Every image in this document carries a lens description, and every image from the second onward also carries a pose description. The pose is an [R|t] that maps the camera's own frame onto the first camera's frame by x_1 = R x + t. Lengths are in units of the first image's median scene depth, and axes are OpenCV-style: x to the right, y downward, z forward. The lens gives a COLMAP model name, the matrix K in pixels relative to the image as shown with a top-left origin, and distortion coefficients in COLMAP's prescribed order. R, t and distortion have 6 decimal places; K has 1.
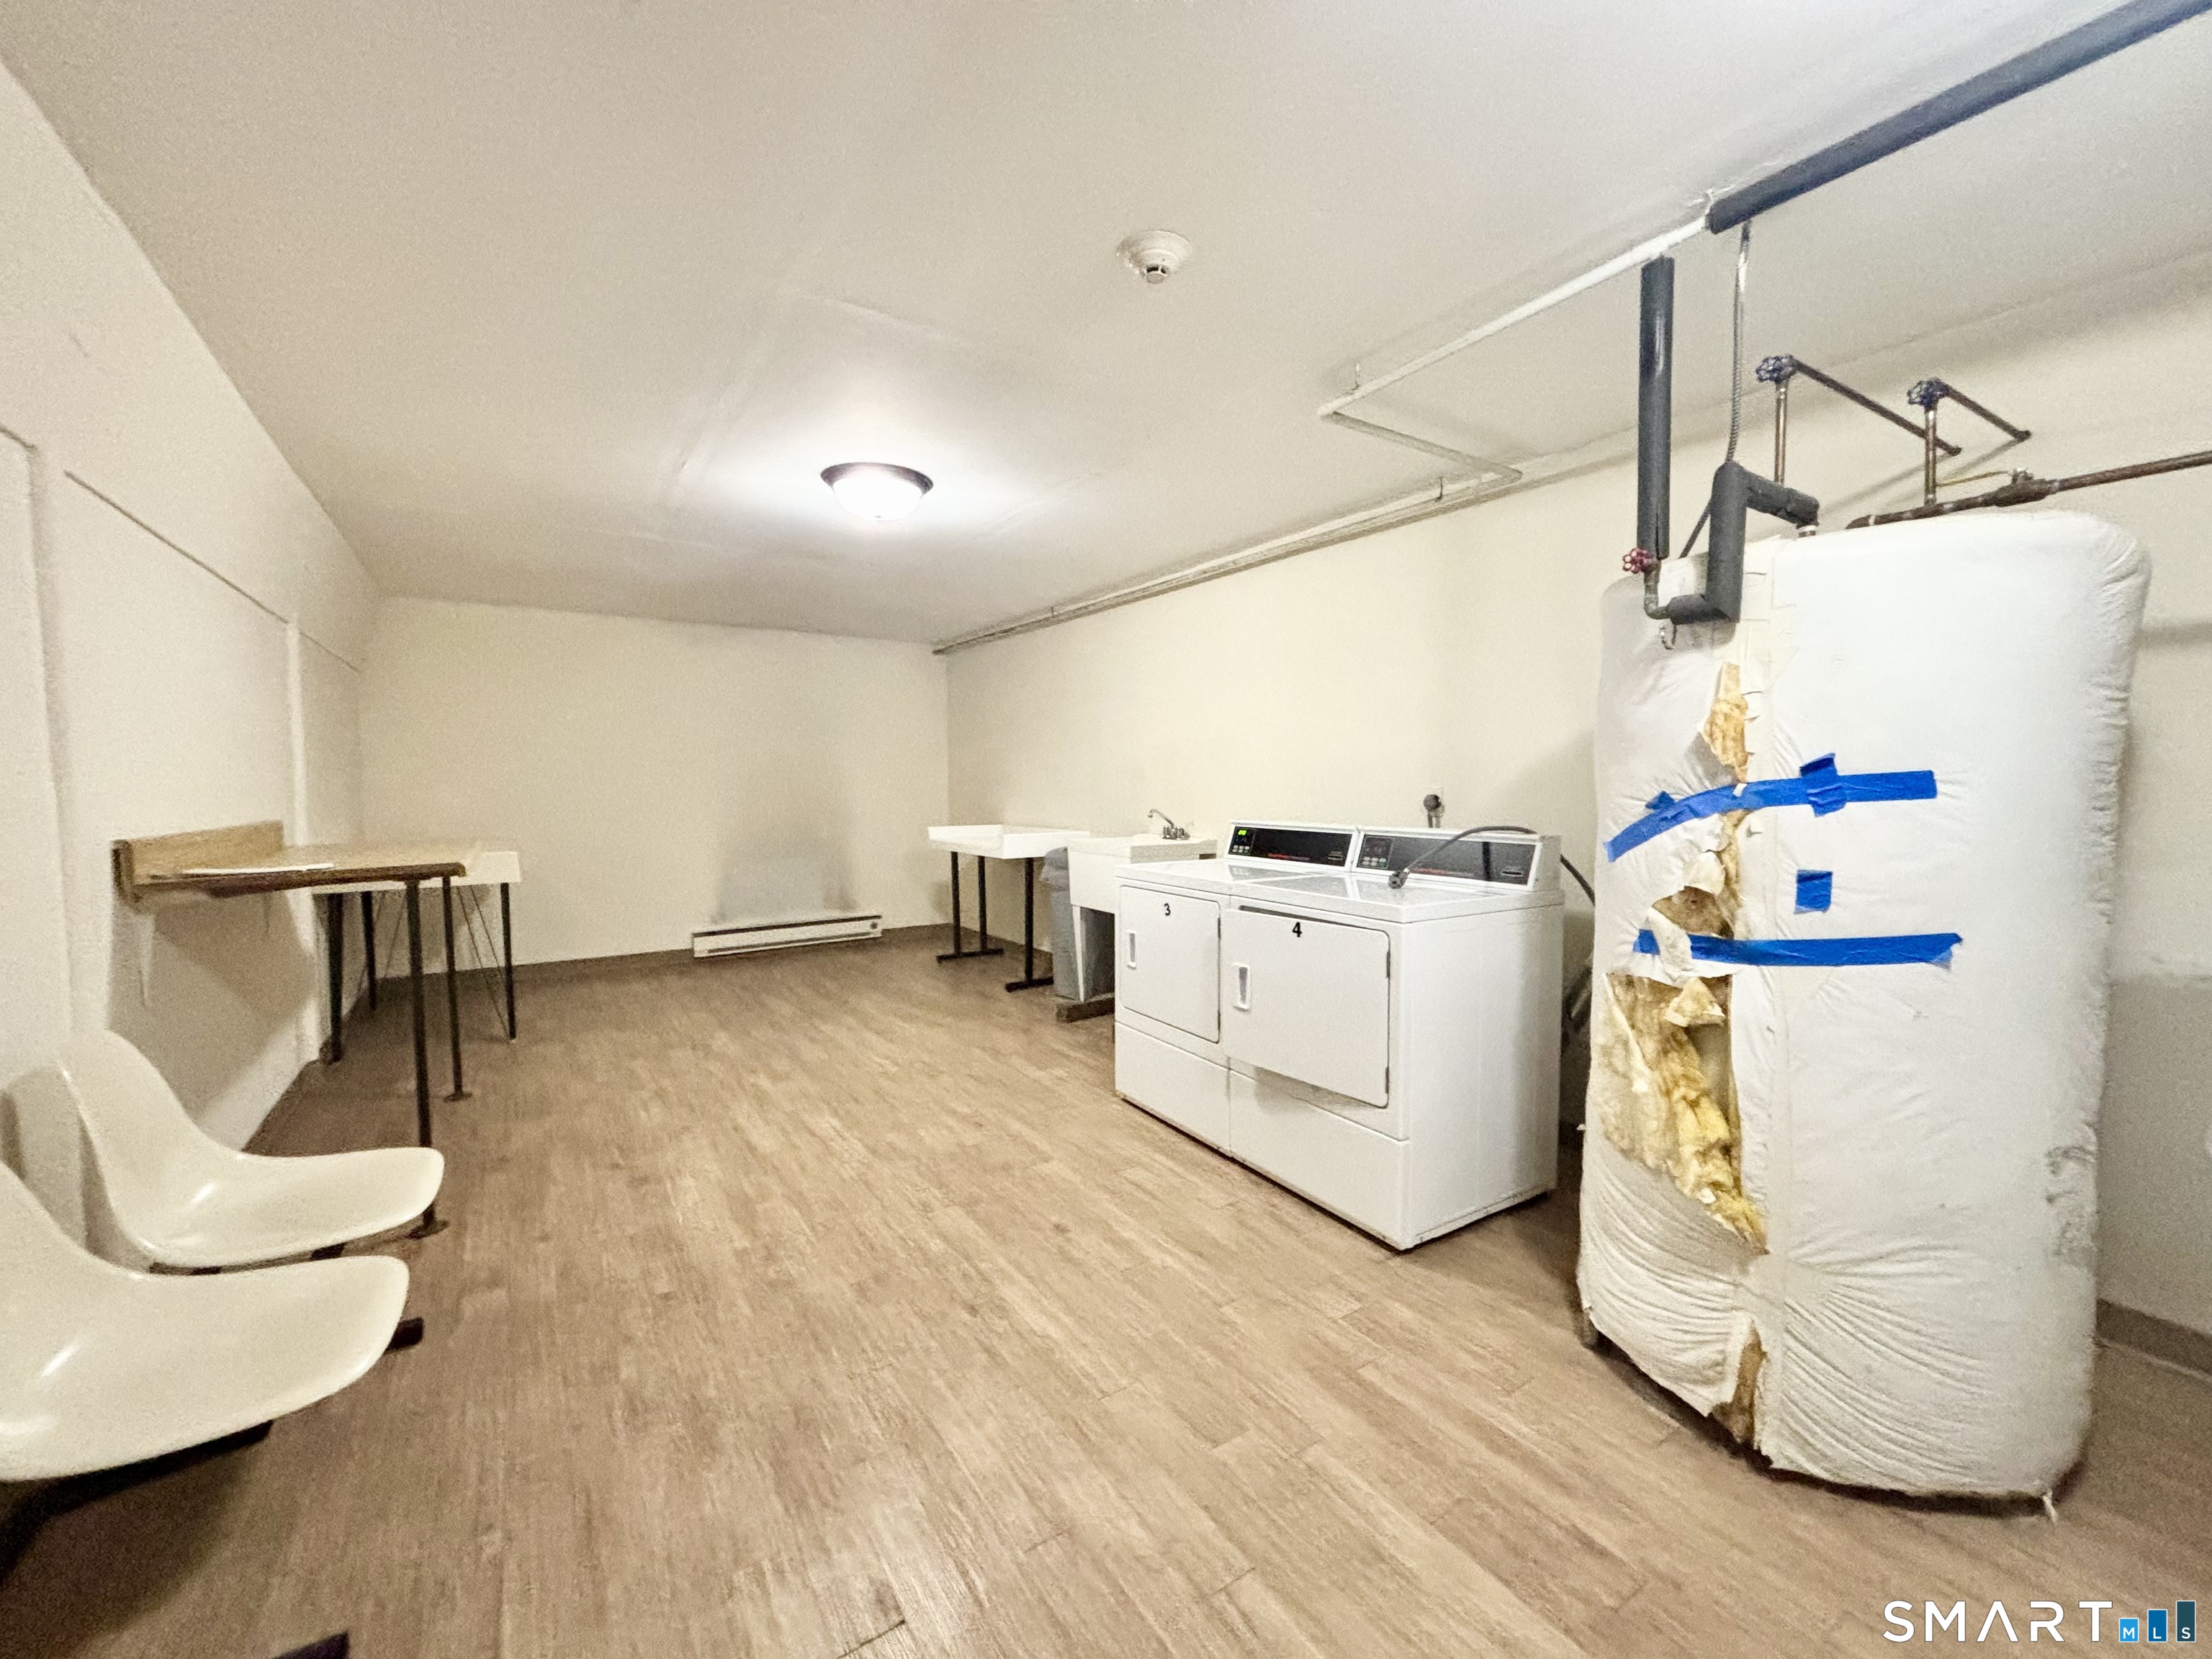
lens RADIAL K [[887.7, 0, 1099.3], [0, 887.7, 825.0], [0, 0, 1]] dist [0.000519, 0.000022]
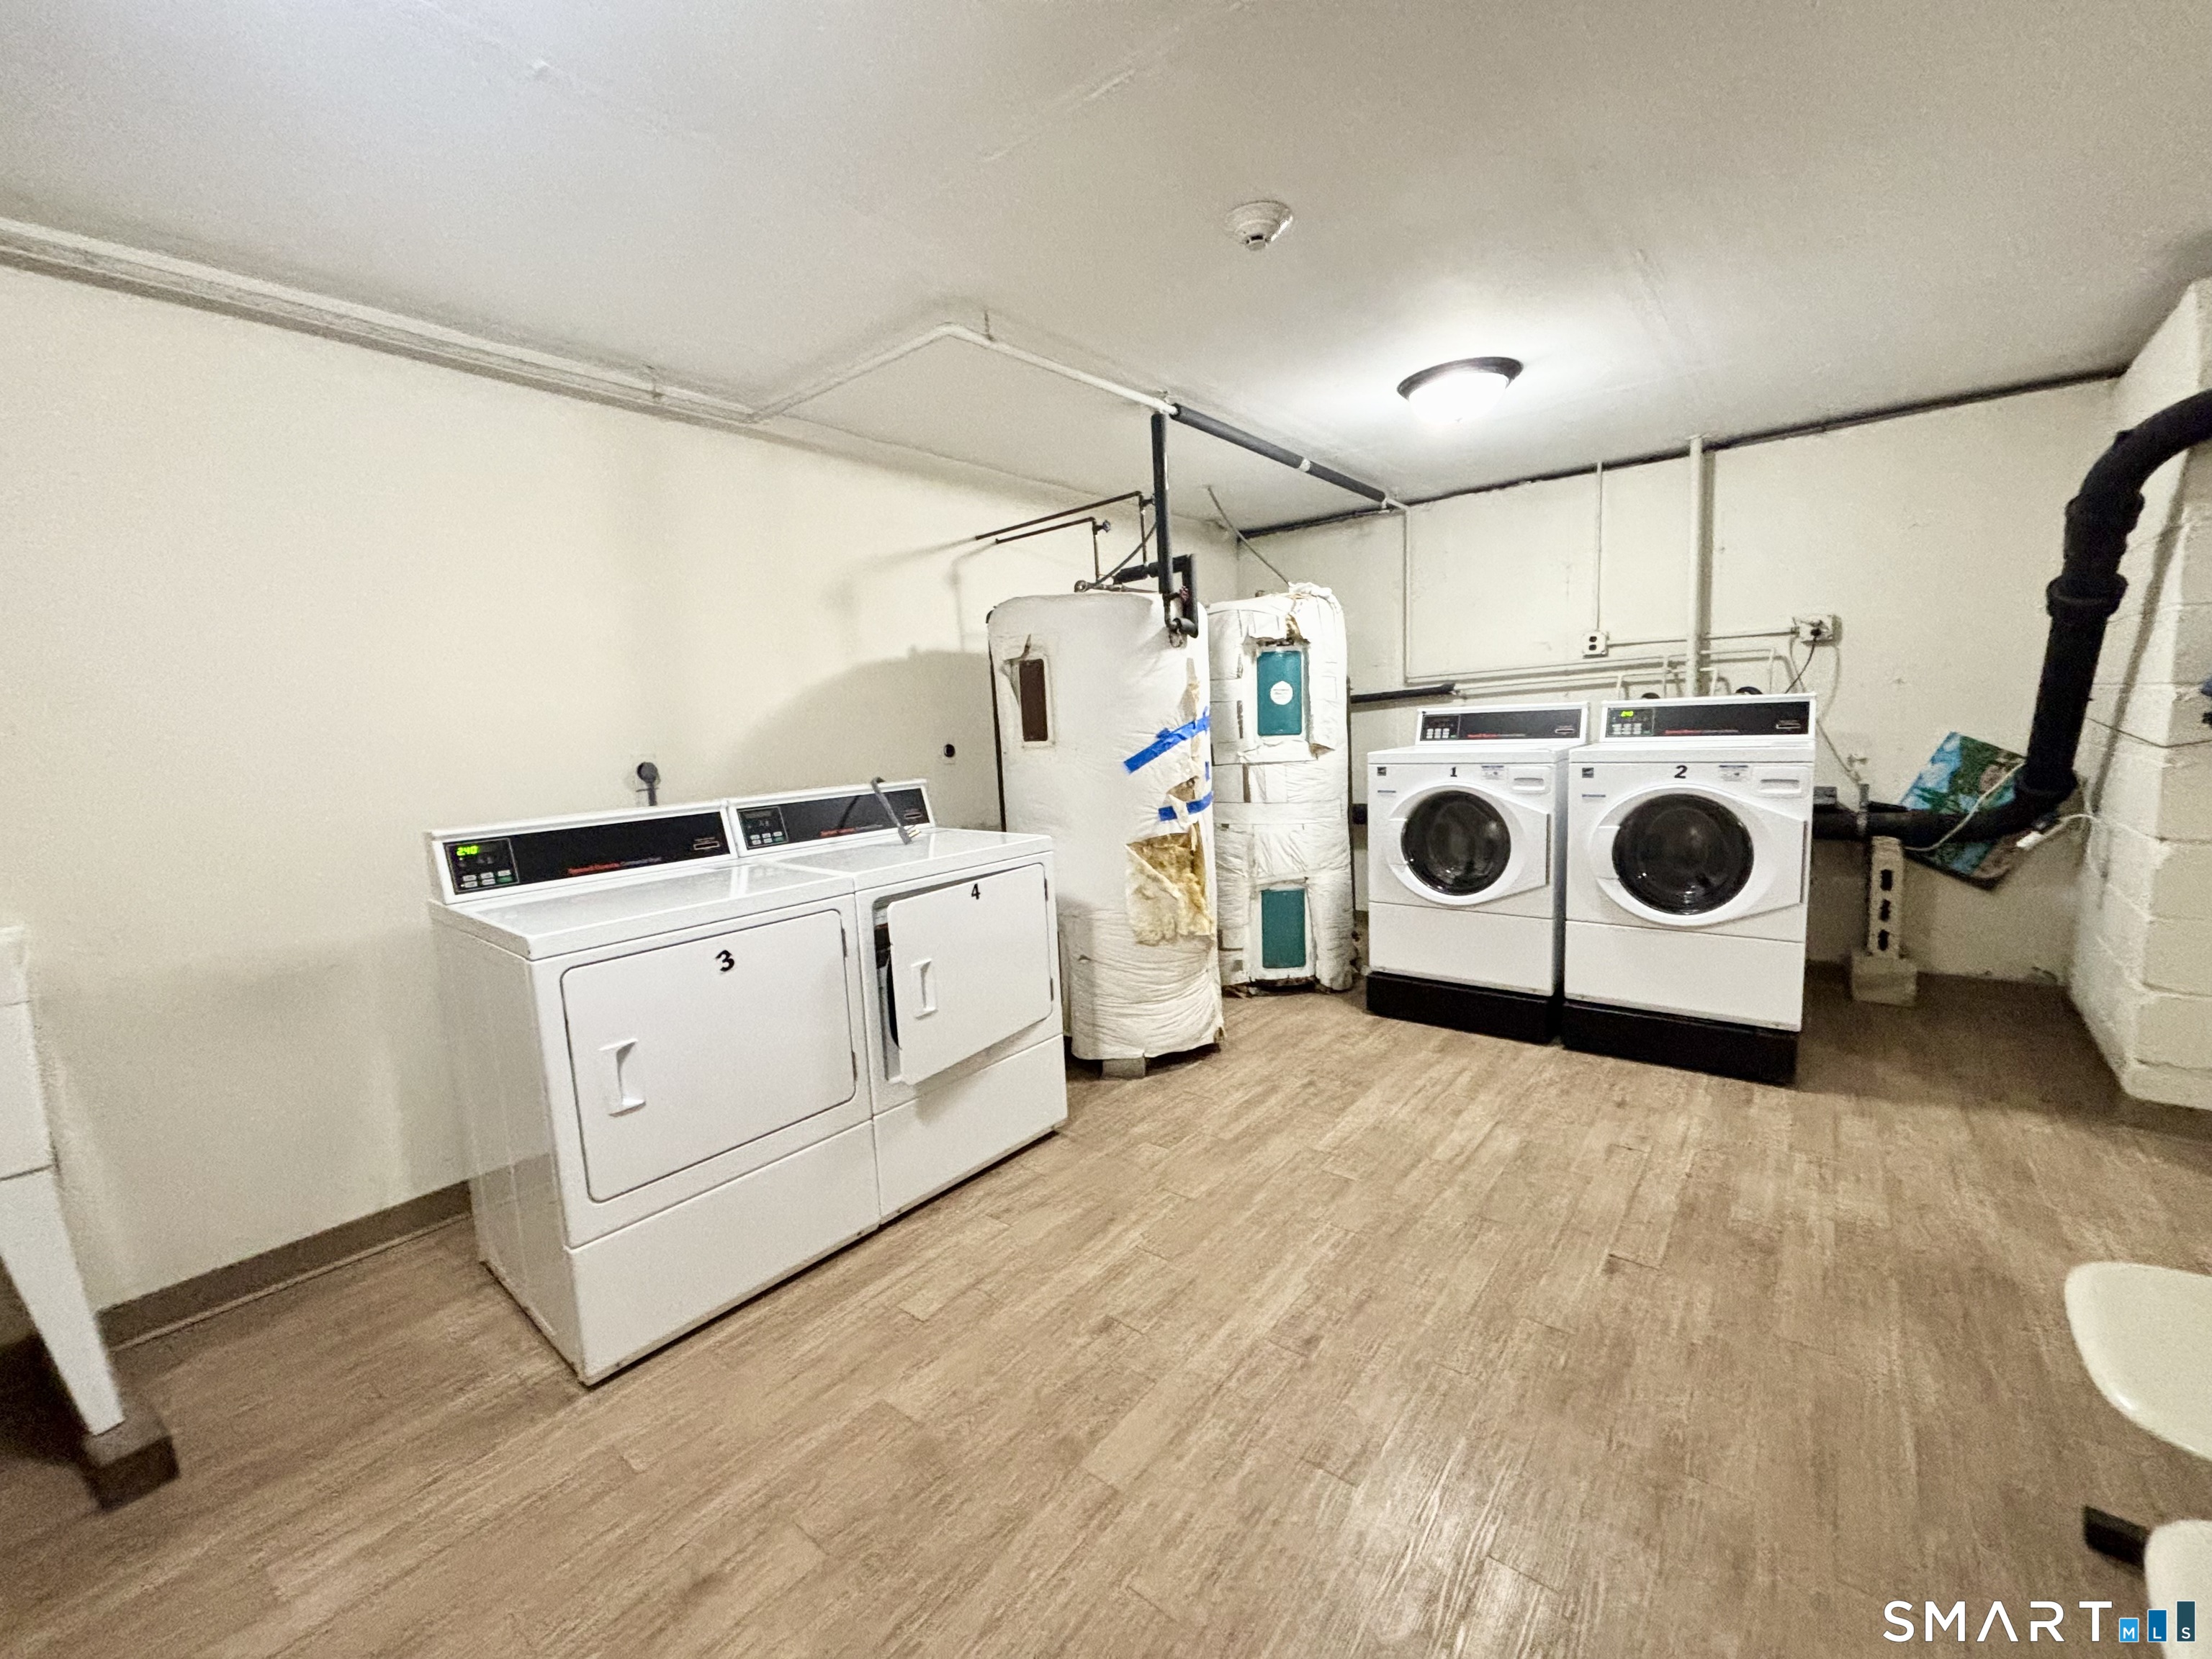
lens RADIAL K [[896.4, 0, 1099.2], [0, 896.4, 825.1], [0, 0, 1]] dist [0.001518, 0.000140]
pose [[-0.304165, -0.099113, 0.947449, -0.989513], [0.093299, 0.986692, 0.133171, -0.091497], [-0.948040, 0.128902, -0.290870, 1.608906]]
